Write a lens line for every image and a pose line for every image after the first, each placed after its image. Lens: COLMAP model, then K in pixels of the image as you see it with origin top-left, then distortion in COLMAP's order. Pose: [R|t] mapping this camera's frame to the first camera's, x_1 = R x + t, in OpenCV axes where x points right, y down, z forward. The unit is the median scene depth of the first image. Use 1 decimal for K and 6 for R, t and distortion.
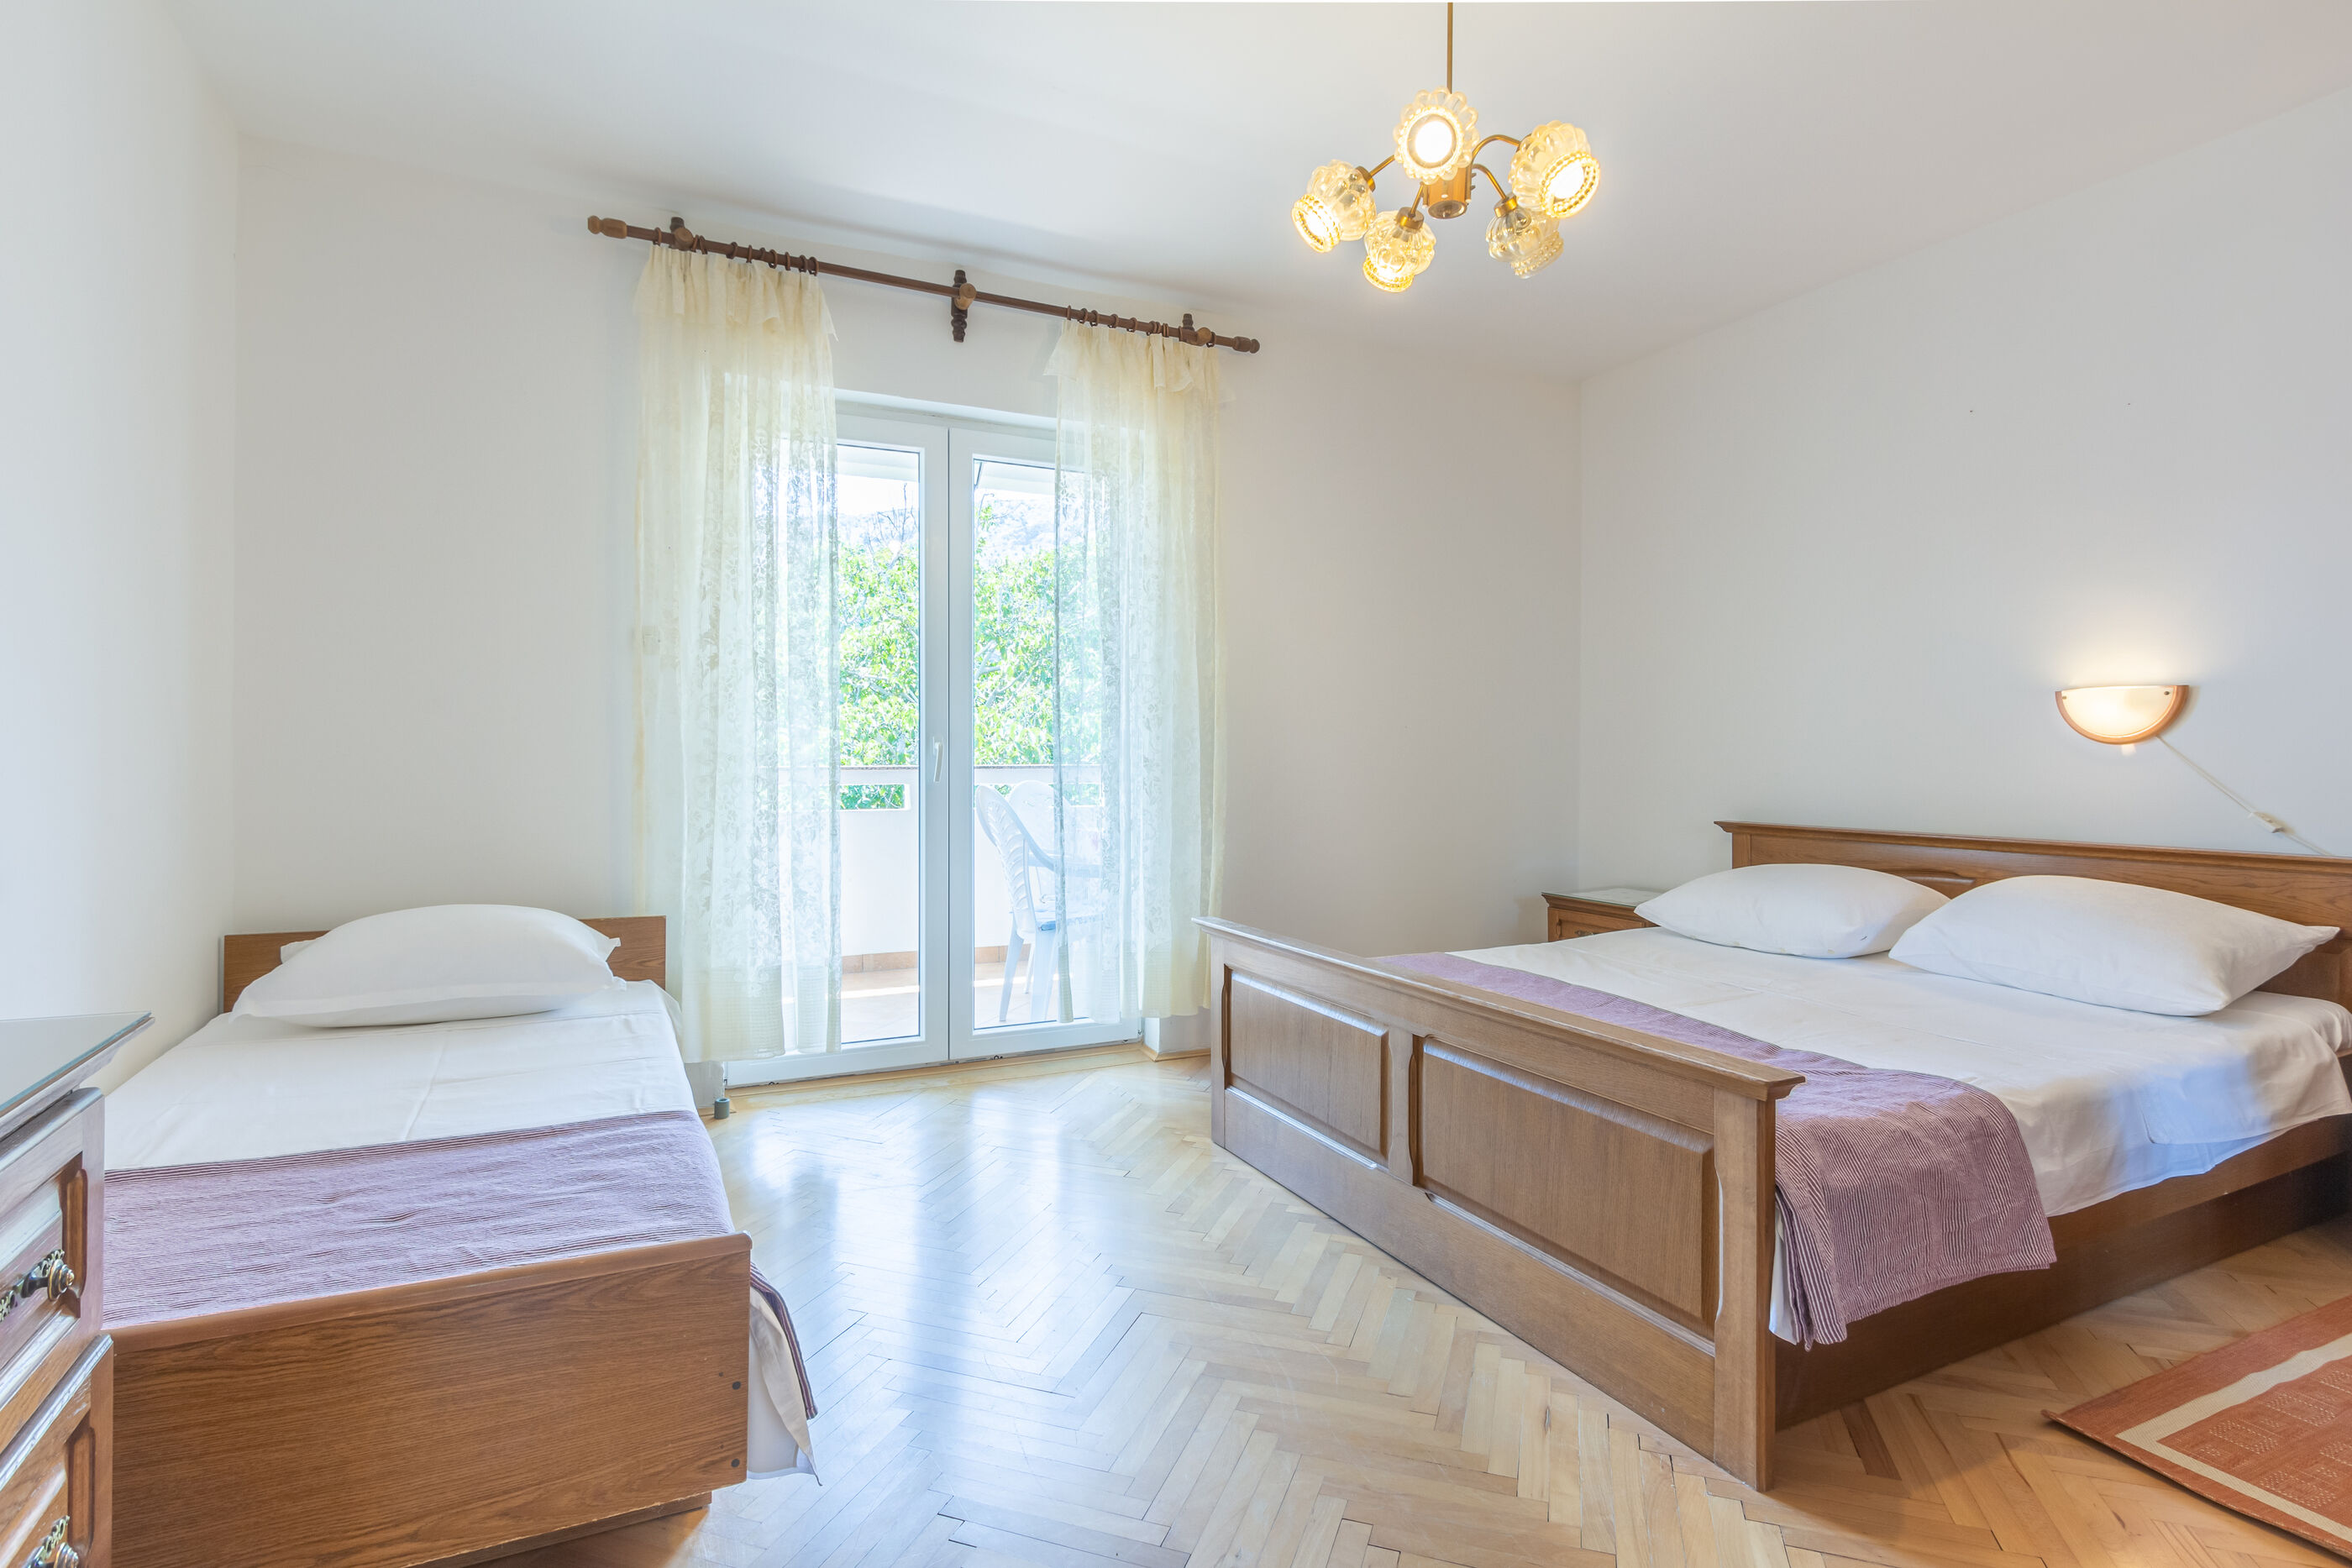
lens RADIAL K [[1199.8, 0, 1167.2], [0, 1199.8, 776.4], [0, 0, 1]] dist [0.002764, -0.000145]
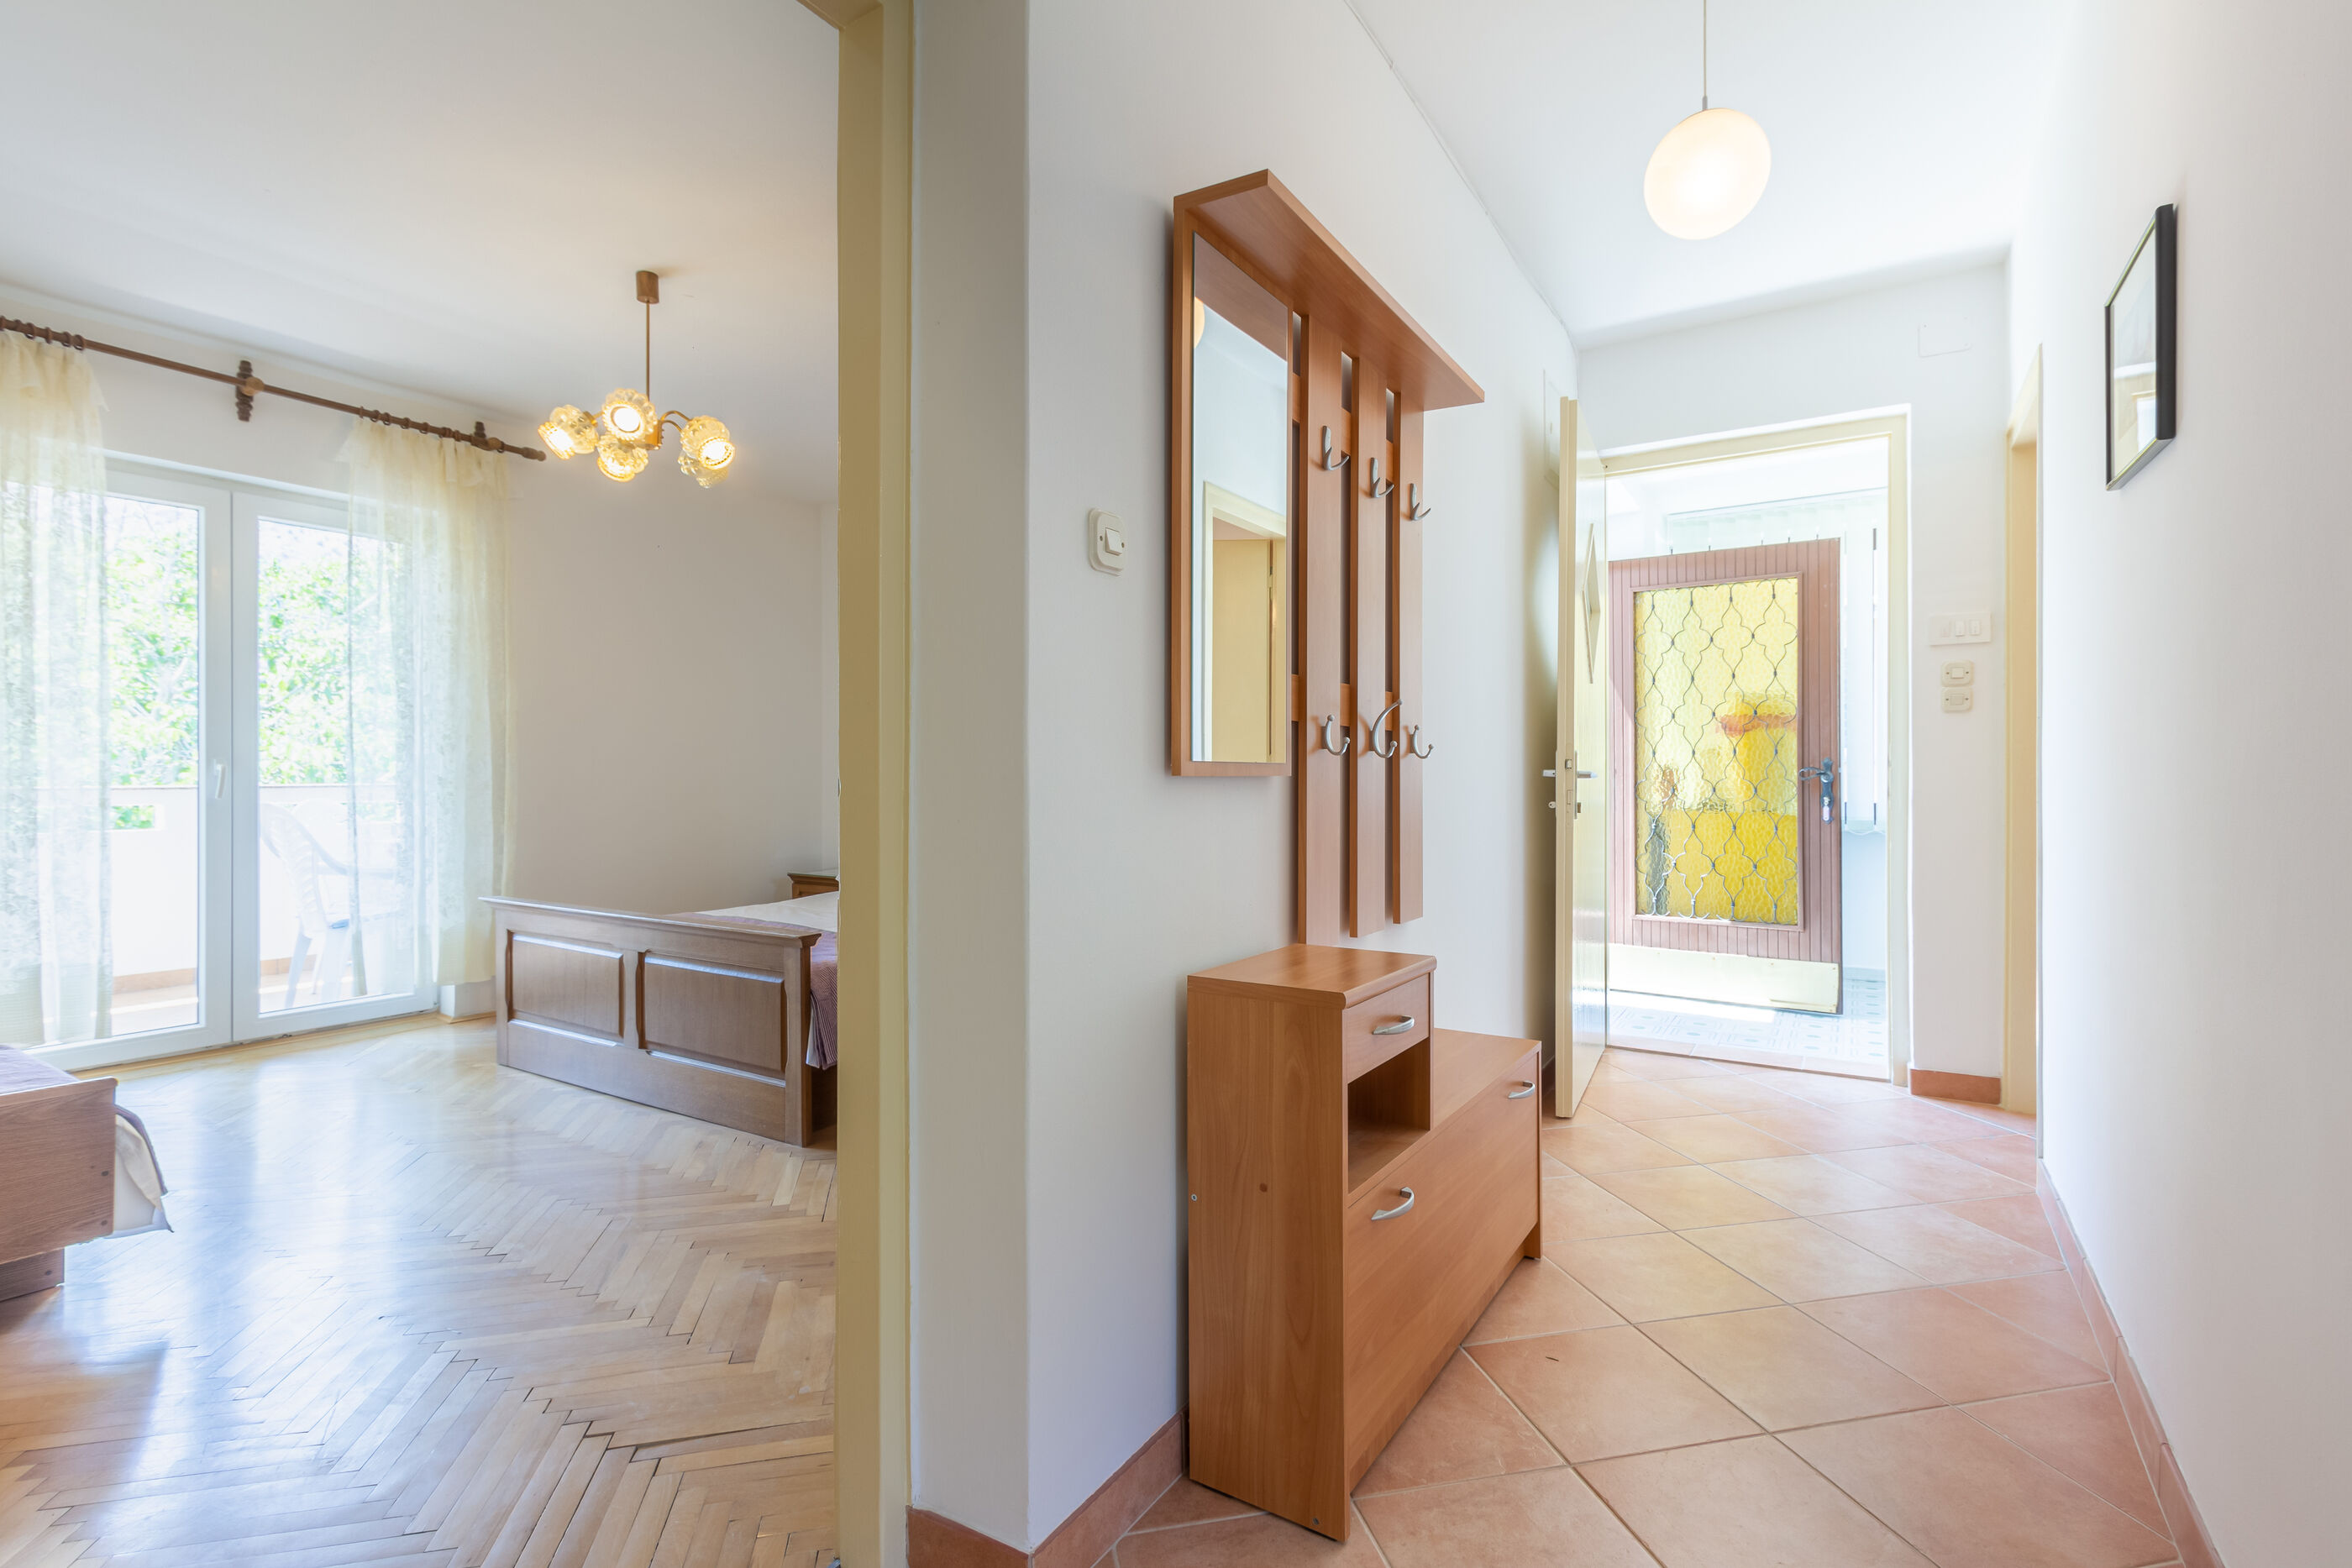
lens RADIAL K [[1066.6, 0, 1169.3], [0, 1066.6, 776.9], [0, 0, 1]] dist [0.001114, -0.001360]
pose [[0.843198, -0.004010, 0.537588, 0.026342], [0.011822, 0.999869, -0.011085, 0.005977], [-0.537473, 0.015703, 0.843135, -0.351568]]
